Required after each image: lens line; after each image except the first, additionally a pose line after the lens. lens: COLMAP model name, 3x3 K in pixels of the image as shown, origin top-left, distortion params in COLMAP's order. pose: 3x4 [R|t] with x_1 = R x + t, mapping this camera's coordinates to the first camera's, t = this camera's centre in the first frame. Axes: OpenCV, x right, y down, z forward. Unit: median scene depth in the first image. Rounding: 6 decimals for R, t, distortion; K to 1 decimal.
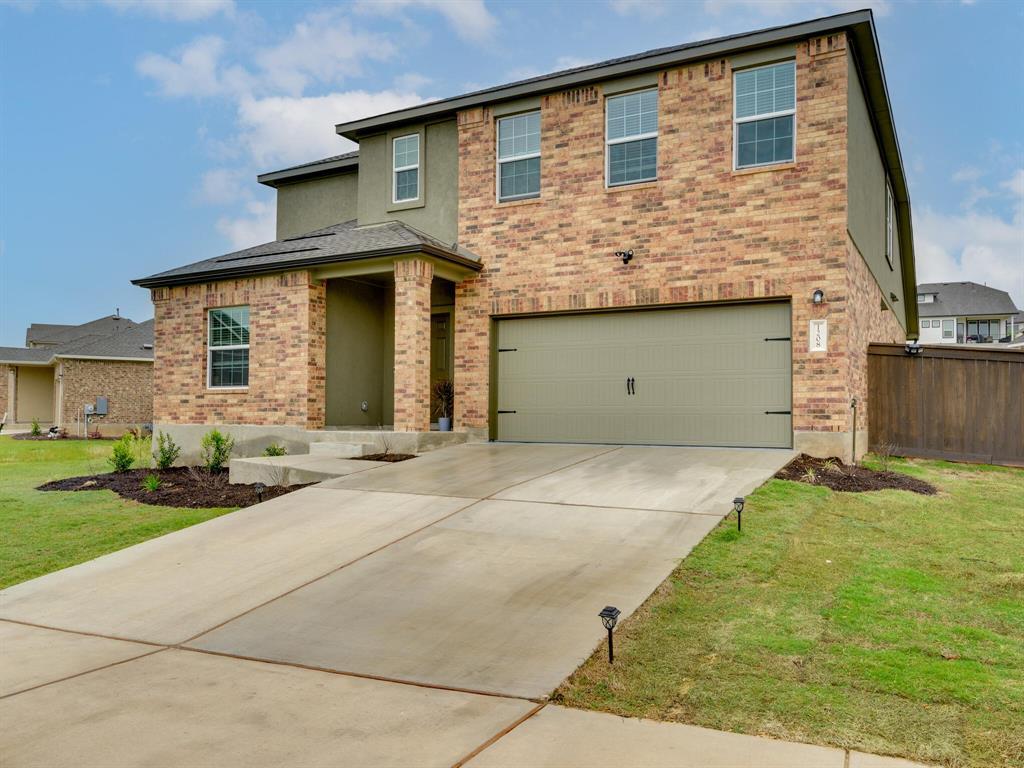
lens RADIAL K [[796.4, 0, 507.1], [0, 796.4, 387.0], [0, 0, 1]] dist [-0.014179, 0.004055]
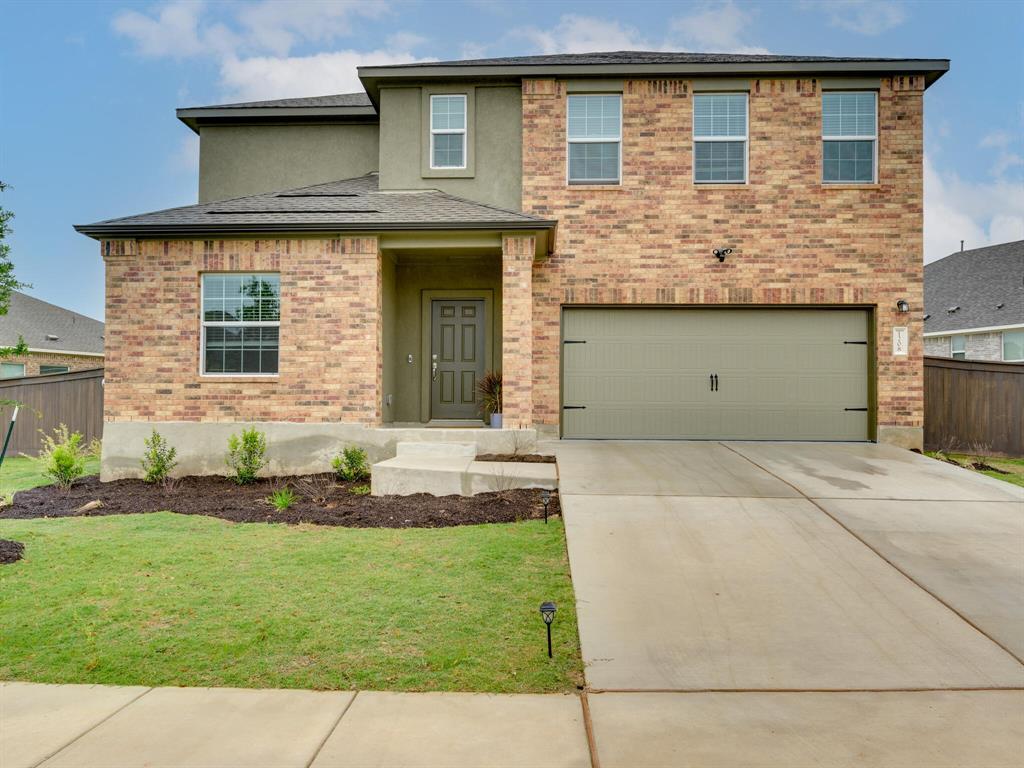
lens RADIAL K [[796.4, 0, 509.7], [0, 796.4, 387.7], [0, 0, 1]] dist [-0.014179, 0.004055]
pose [[0.899847, 0.015910, 0.435916, -0.506987], [-0.018151, 0.999835, 0.000977, 0.008794], [-0.435828, -0.008792, 0.899987, 0.195523]]
